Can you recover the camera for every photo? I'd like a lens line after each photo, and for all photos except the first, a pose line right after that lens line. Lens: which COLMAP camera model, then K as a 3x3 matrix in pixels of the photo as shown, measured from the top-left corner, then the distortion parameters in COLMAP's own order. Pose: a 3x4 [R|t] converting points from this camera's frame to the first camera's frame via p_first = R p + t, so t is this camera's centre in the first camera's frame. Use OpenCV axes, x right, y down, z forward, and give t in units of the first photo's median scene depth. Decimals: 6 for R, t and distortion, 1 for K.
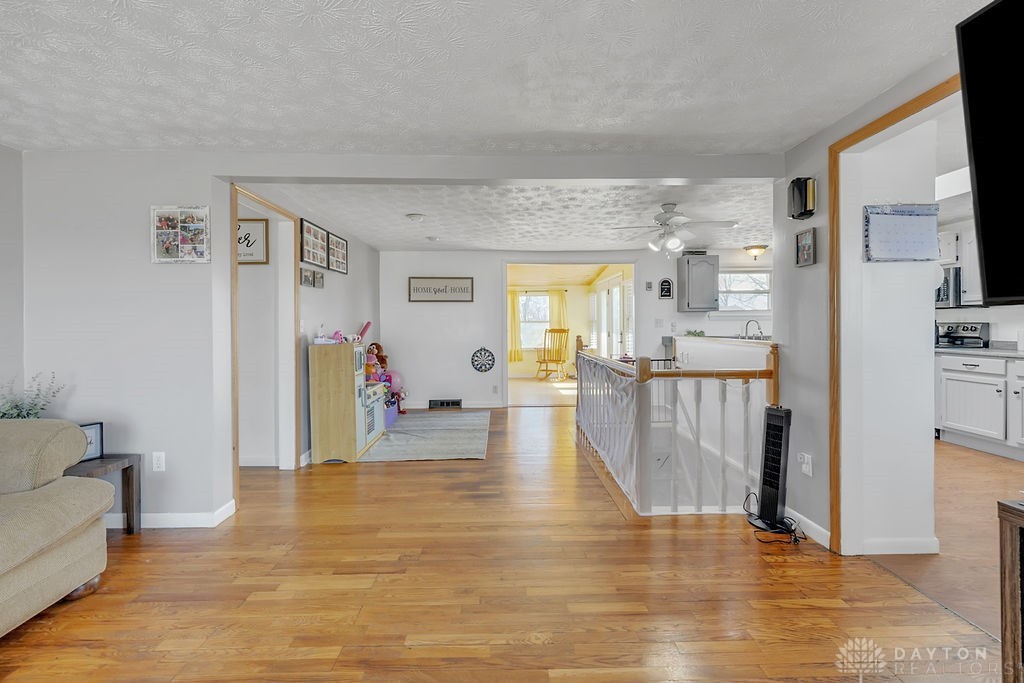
lens RADIAL K [[435.1, 0, 507.0], [0, 435.1, 327.0], [0, 0, 1]] dist [0.000785, 0.000153]
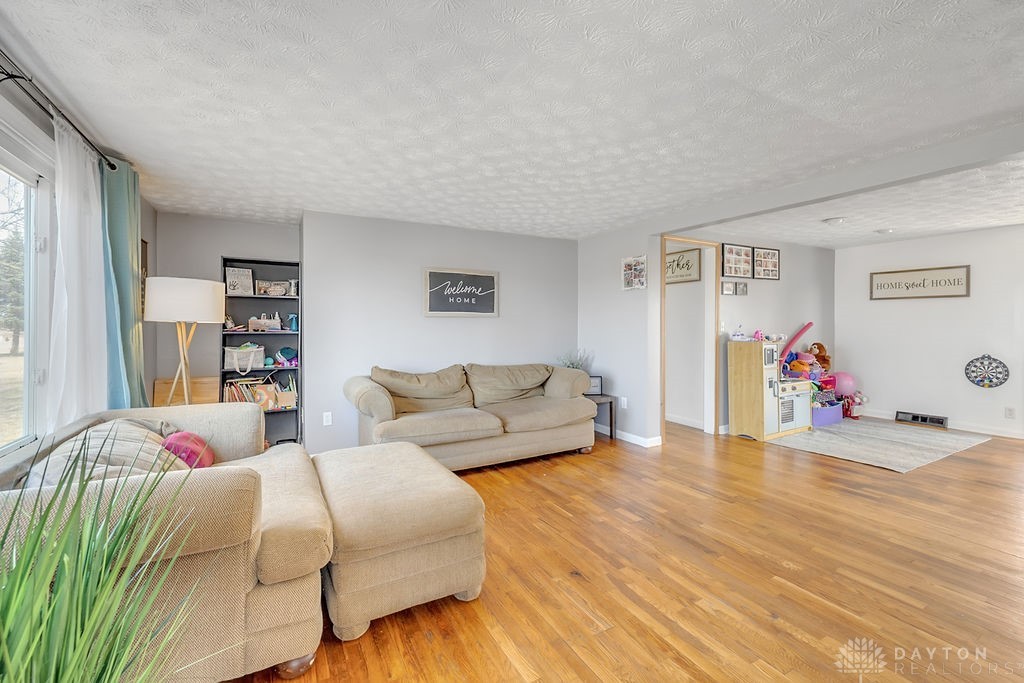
lens RADIAL K [[435.1, 0, 507.0], [0, 435.1, 327.0], [0, 0, 1]] dist [0.000785, 0.000153]
pose [[0.463595, 0.009099, -0.886001, 0.388721], [-0.004942, 0.999958, 0.007683, -0.007397], [0.886034, 0.000817, 0.463620, -0.173217]]
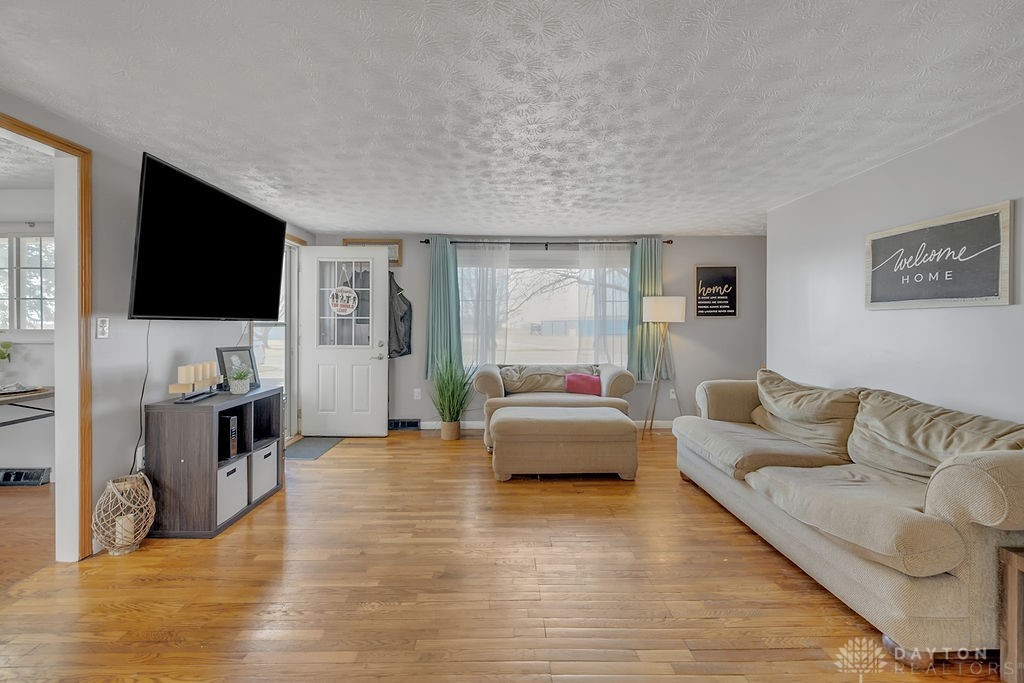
lens RADIAL K [[435.1, 0, 507.0], [0, 435.1, 327.0], [0, 0, 1]] dist [0.000785, 0.000153]
pose [[-0.999924, 0.001657, 0.012225, -0.134107], [0.001769, 0.999956, 0.009189, -0.004540], [-0.012209, 0.009210, -0.999883, 0.970845]]
